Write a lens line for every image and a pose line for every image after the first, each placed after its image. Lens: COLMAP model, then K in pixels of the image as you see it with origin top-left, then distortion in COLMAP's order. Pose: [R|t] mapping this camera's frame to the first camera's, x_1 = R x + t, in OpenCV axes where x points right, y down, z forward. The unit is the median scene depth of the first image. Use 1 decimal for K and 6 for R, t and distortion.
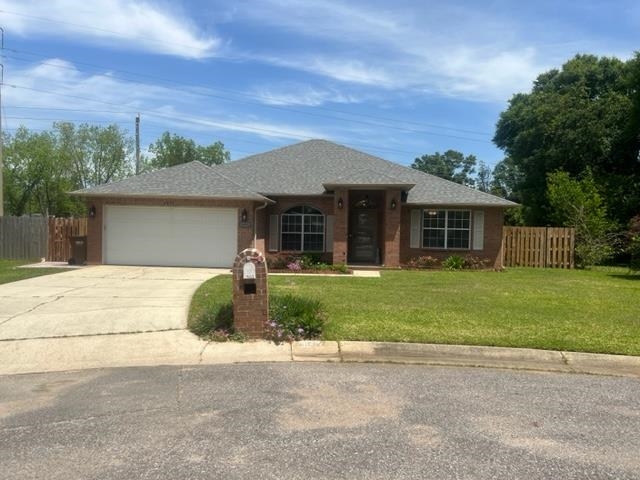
lens RADIAL K [[483.2, 0, 320.4], [0, 483.2, 252.9], [0, 0, 1]] dist [0.051880, -0.055634]
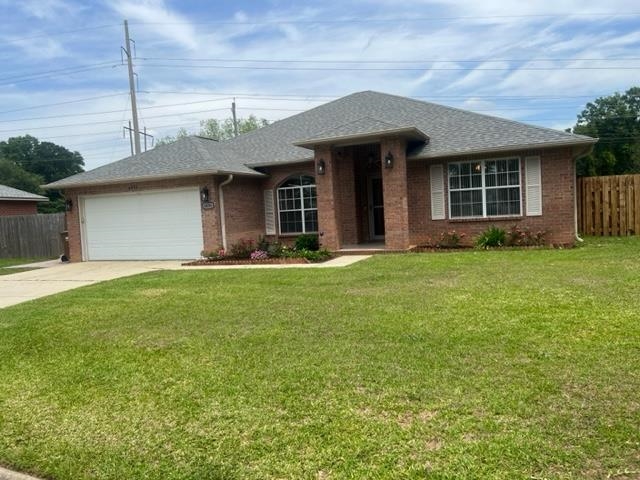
lens RADIAL K [[483.2, 0, 319.8], [0, 483.2, 238.1], [0, 0, 1]] dist [0.051880, -0.055634]
pose [[0.936613, -0.054783, -0.346056, 0.275831], [0.061806, 0.998045, 0.009282, -0.000285], [0.344871, -0.030082, 0.938168, 0.277690]]
